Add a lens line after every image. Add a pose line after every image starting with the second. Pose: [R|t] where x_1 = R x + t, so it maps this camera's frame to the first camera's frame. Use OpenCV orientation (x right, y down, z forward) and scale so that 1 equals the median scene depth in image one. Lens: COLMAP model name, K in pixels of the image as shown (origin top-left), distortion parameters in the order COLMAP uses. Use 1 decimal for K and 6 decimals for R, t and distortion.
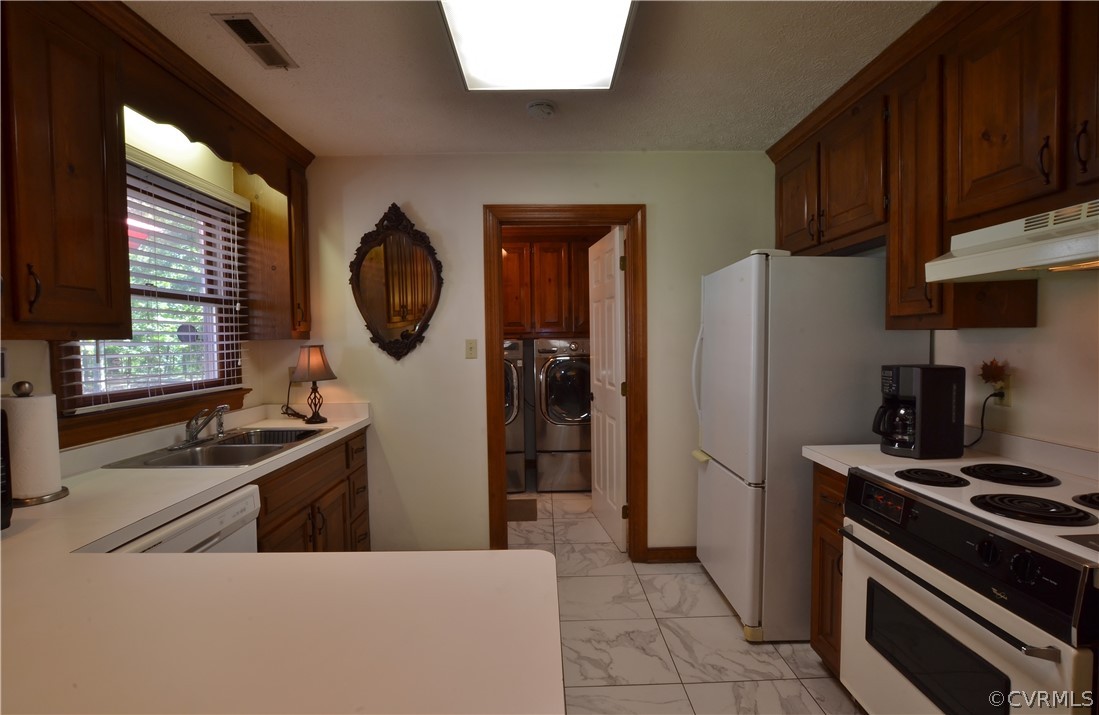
lens RADIAL K [[509.7, 0, 549.5], [0, 509.7, 357.5], [0, 0, 1]] dist [-0.003205, -0.000442]
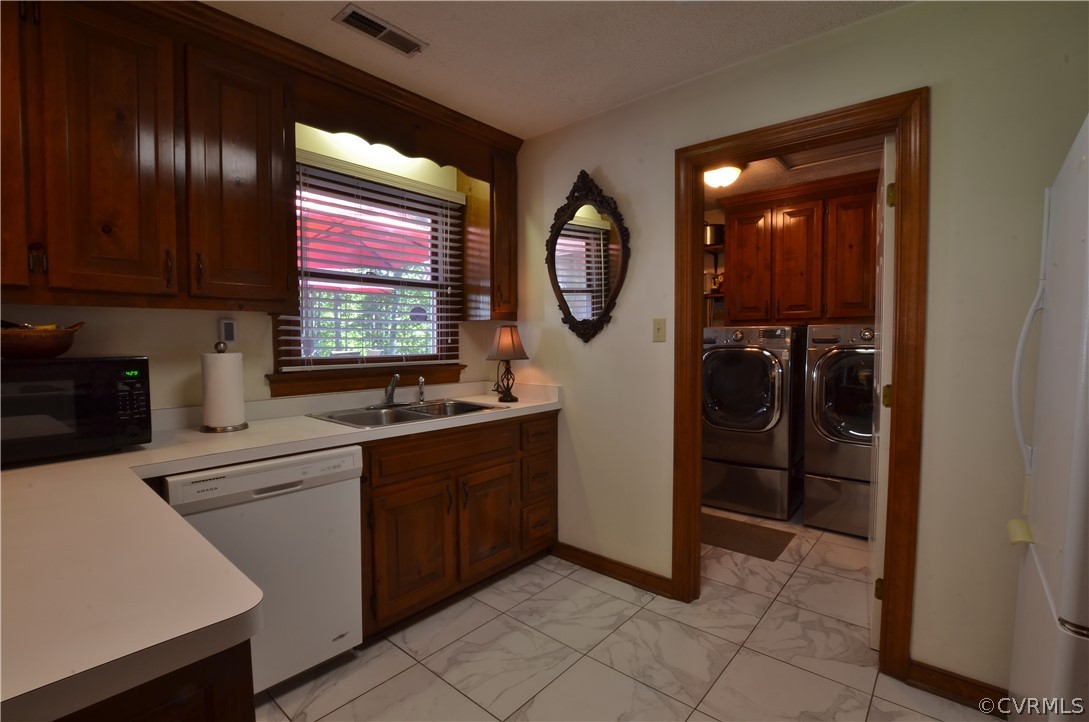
lens RADIAL K [[497.3, 0, 544.5], [0, 497.3, 361.0], [0, 0, 1]] dist [-0.026806, 0.005633]
pose [[0.749963, 0.041864, -0.660154, 0.244432], [-0.032543, 0.999122, 0.026389, 0.017671], [0.660679, 0.001693, 0.750667, 0.286758]]
